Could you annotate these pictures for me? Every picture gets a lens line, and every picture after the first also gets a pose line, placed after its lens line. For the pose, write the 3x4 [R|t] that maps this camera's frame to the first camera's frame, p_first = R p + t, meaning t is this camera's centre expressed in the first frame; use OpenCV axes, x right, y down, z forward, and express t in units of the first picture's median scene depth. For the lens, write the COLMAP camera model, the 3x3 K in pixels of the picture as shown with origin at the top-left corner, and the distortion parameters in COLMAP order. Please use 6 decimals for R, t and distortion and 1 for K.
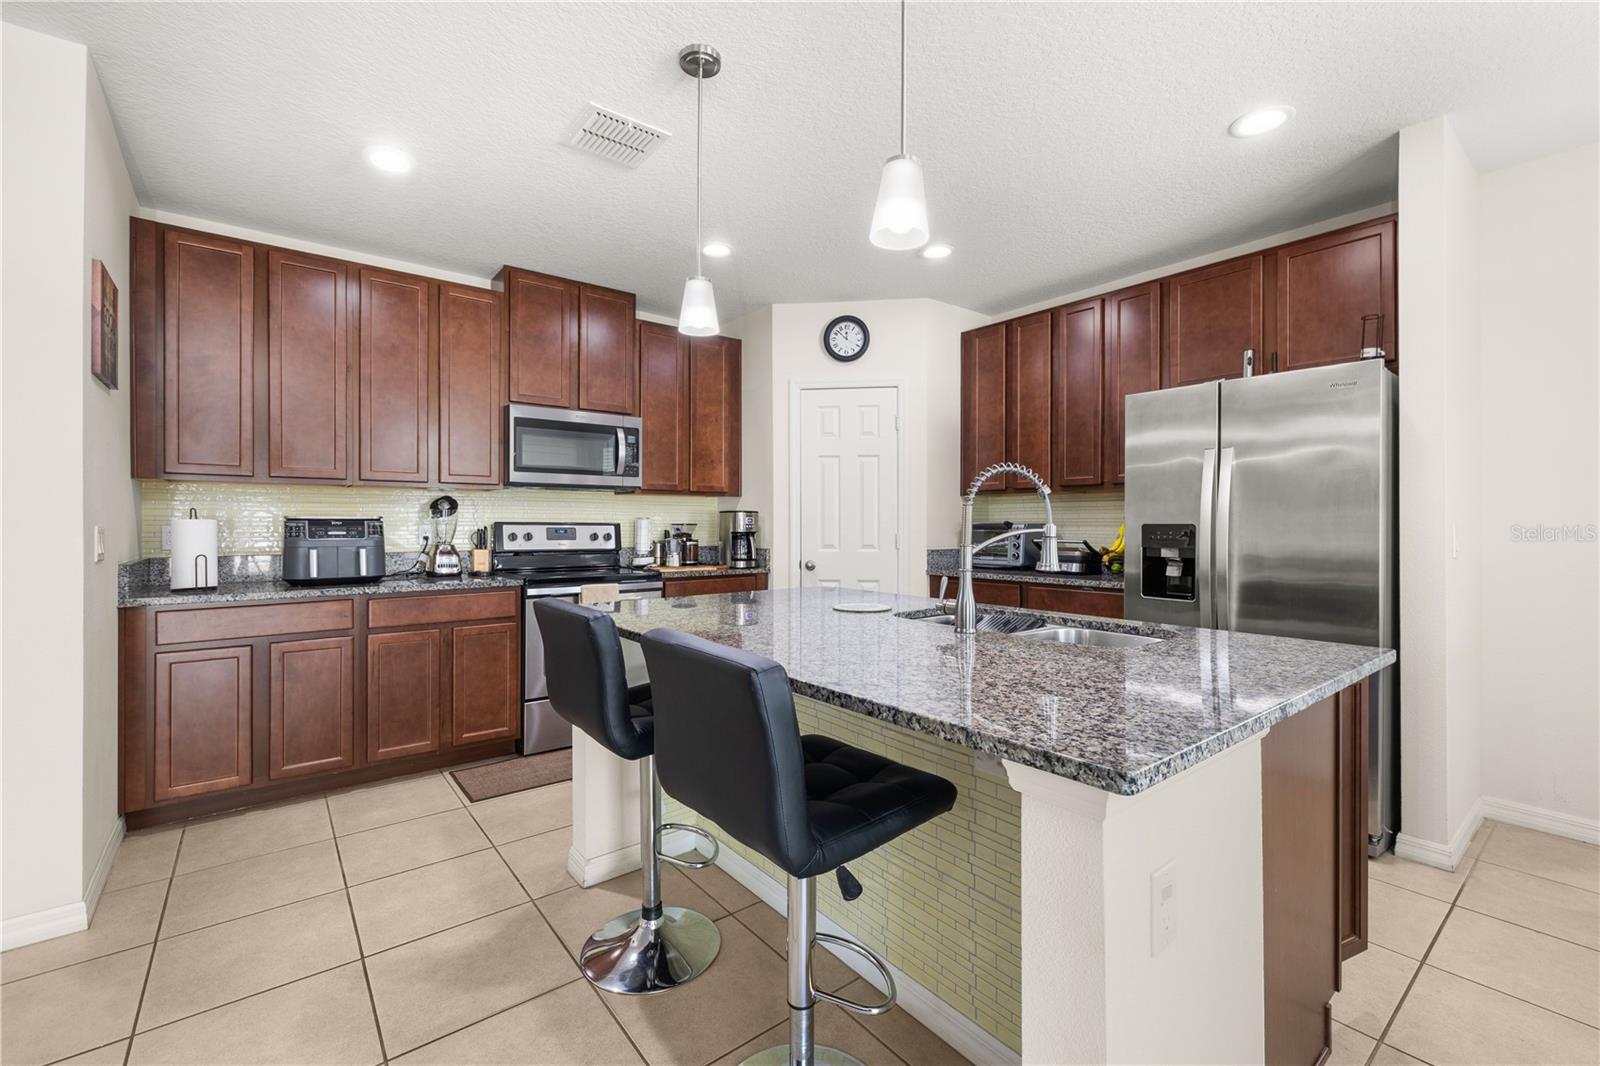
lens RADIAL K [[682.1, 0, 800.3], [0, 682.1, 527.1], [0, 0, 1]] dist [0.004157, -0.001815]
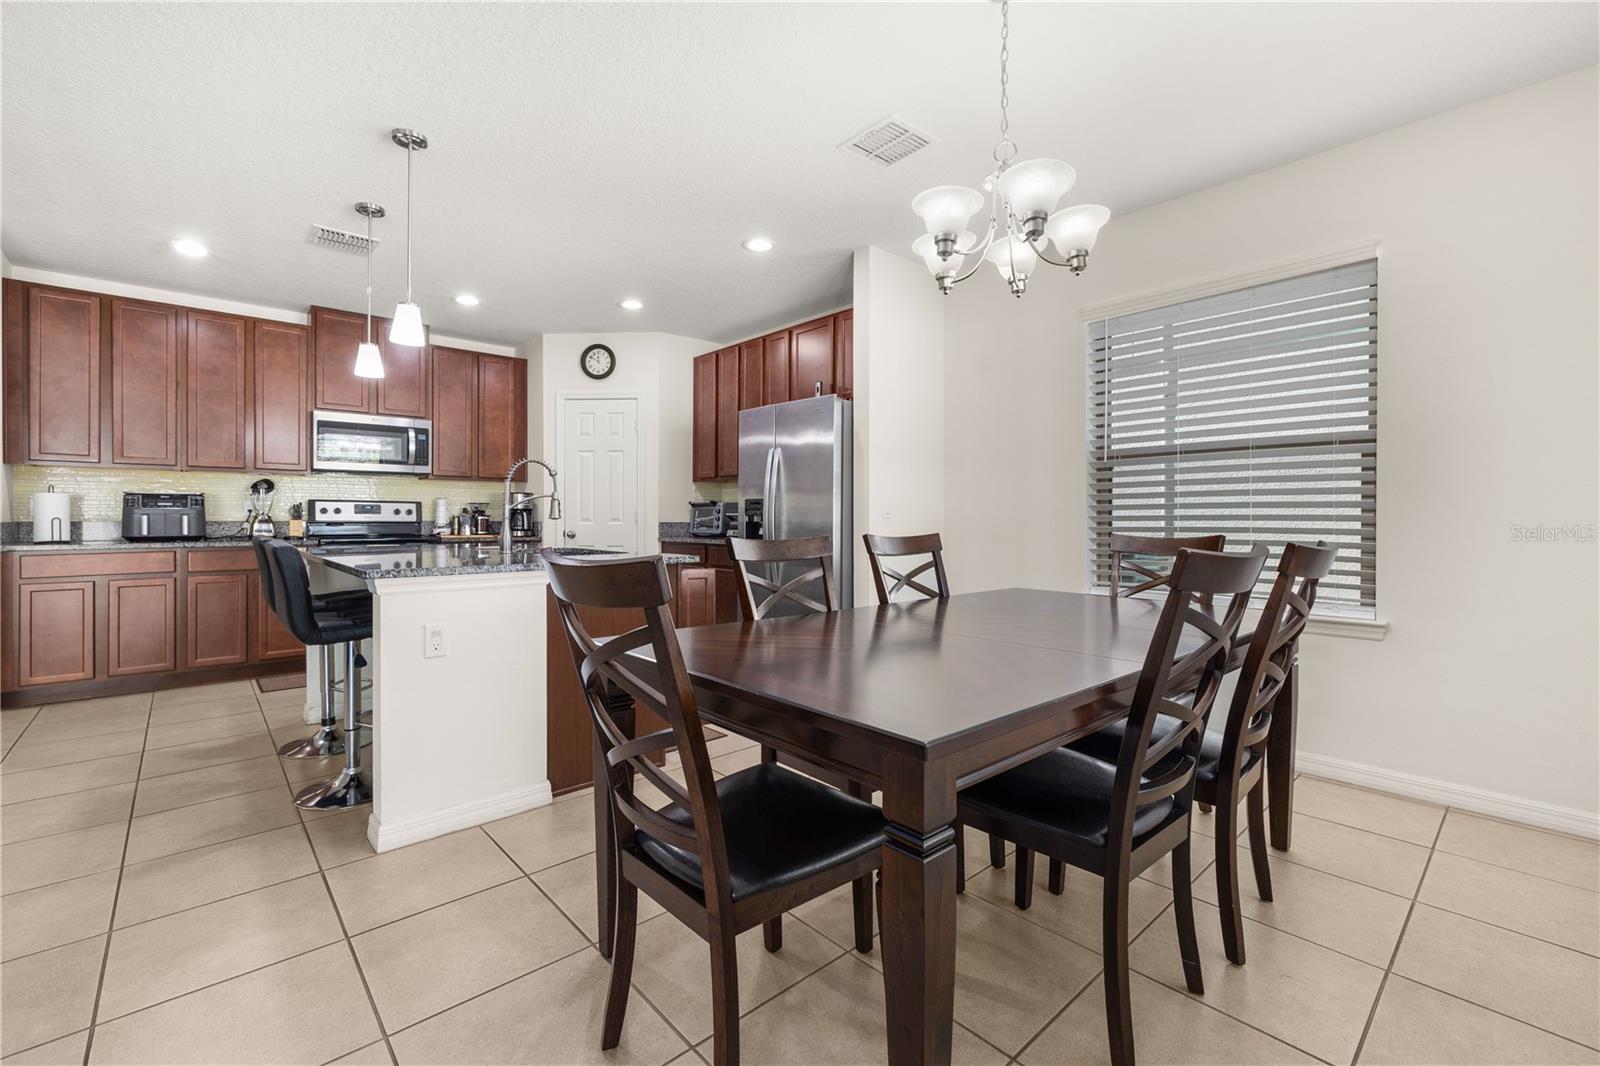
lens RADIAL K [[682.1, 0, 804.0], [0, 682.1, 520.8], [0, 0, 1]] dist [0.004157, -0.001815]
pose [[0.997655, 0.000542, 0.068443, 0.462635], [-0.000620, 0.999999, 0.001130, 0.035690], [-0.068443, -0.001170, 0.997654, -0.419970]]
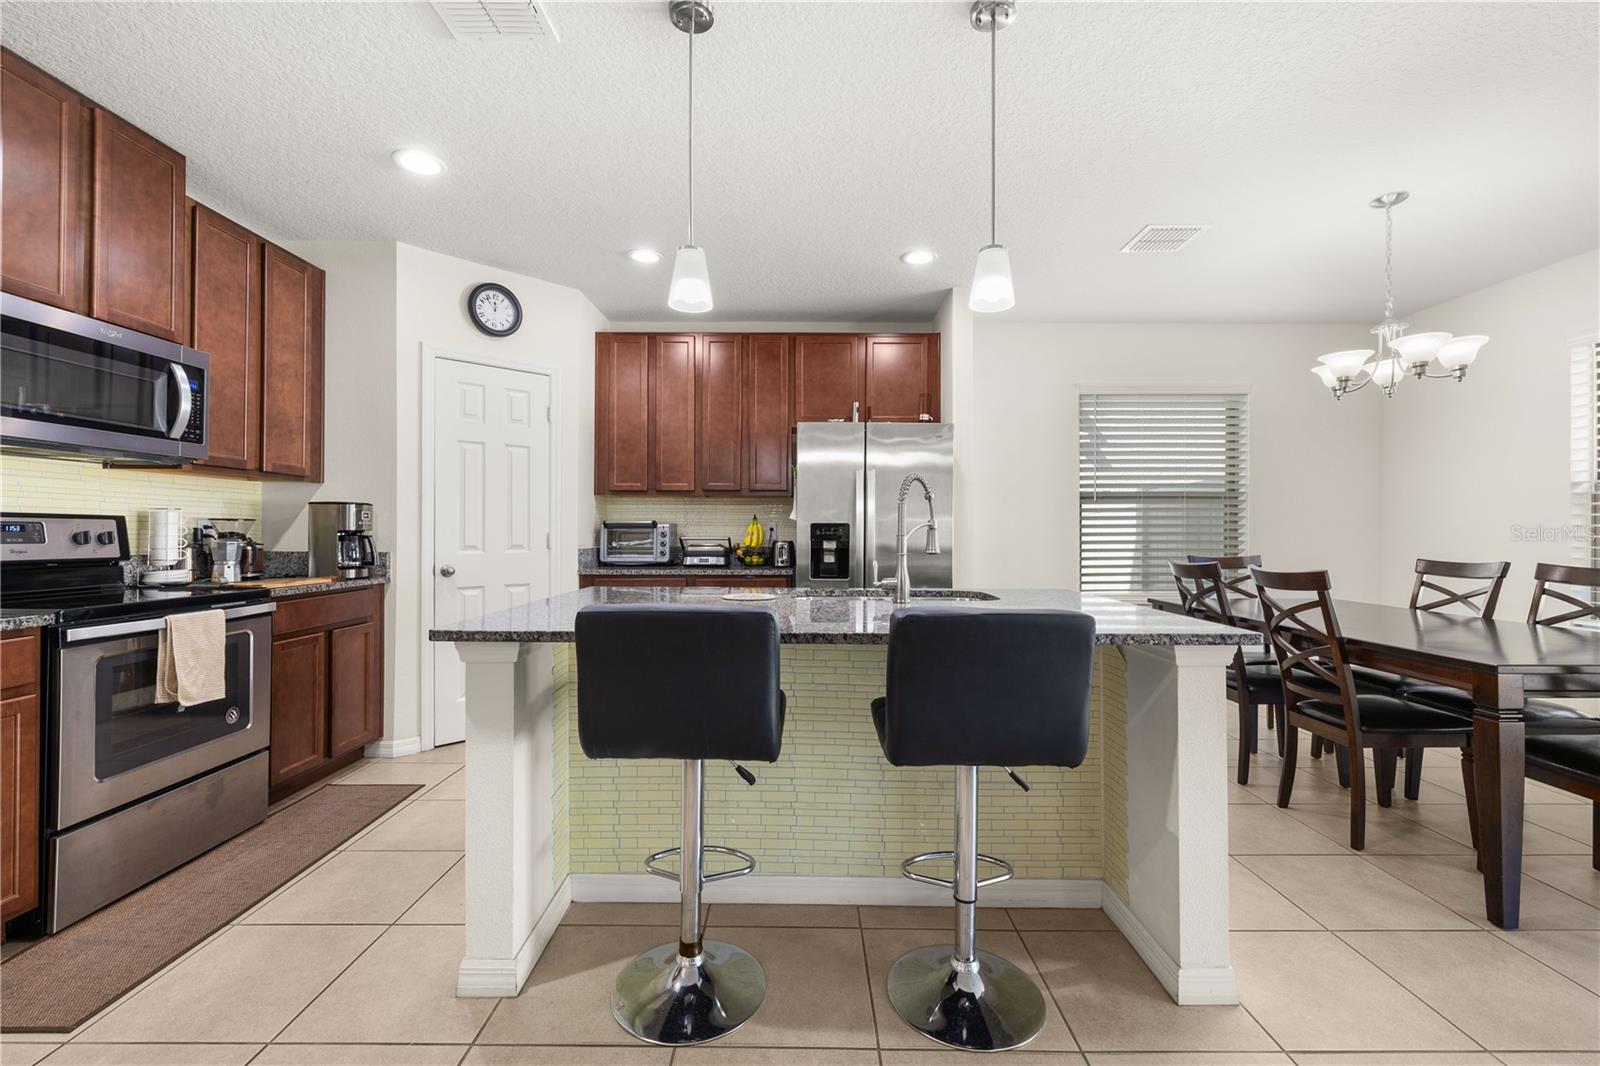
lens RADIAL K [[682.1, 0, 802.7], [0, 682.1, 525.0], [0, 0, 1]] dist [0.004157, -0.001815]
pose [[0.614813, 0.007943, 0.788633, -0.470262], [-0.000535, 0.999953, -0.009655, 0.010036], [-0.788673, 0.005514, 0.614788, 0.186310]]
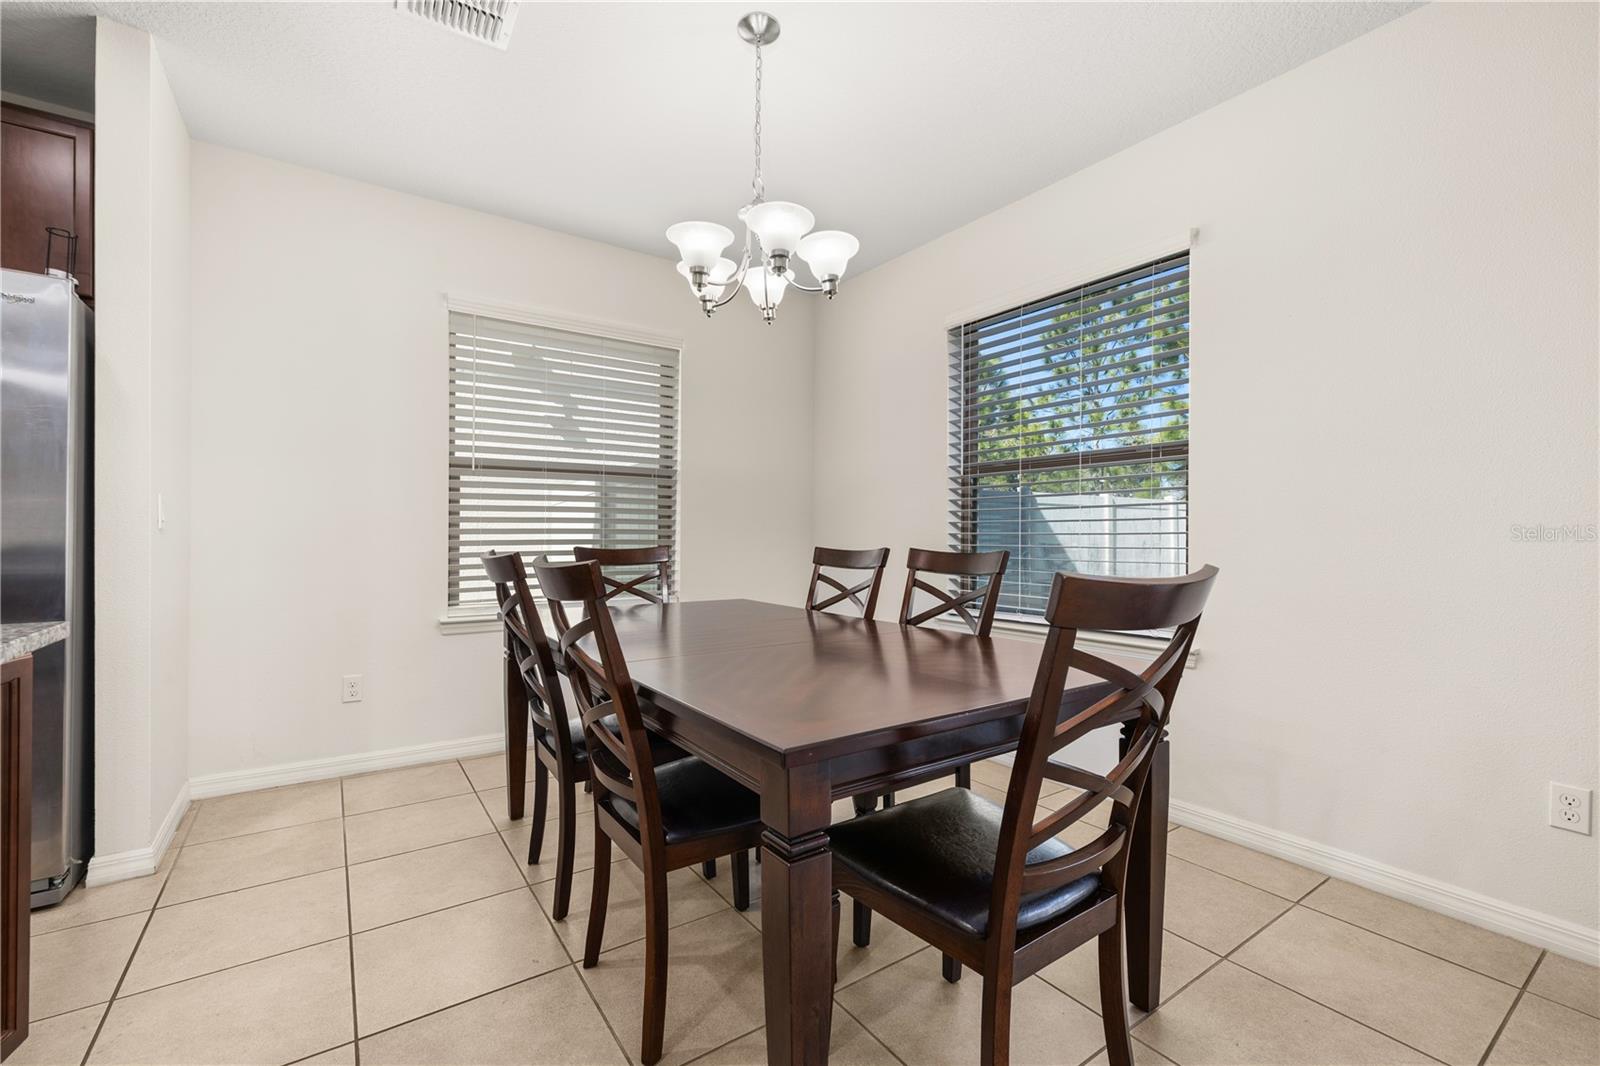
lens RADIAL K [[682.1, 0, 817.0], [0, 682.1, 529.2], [0, 0, 1]] dist [0.004157, -0.001815]
pose [[0.035577, 0.005562, 0.999351, 0.052335], [-0.001721, 0.999983, -0.005505, 0.032704], [-0.999365, -0.001524, 0.035585, 0.061953]]
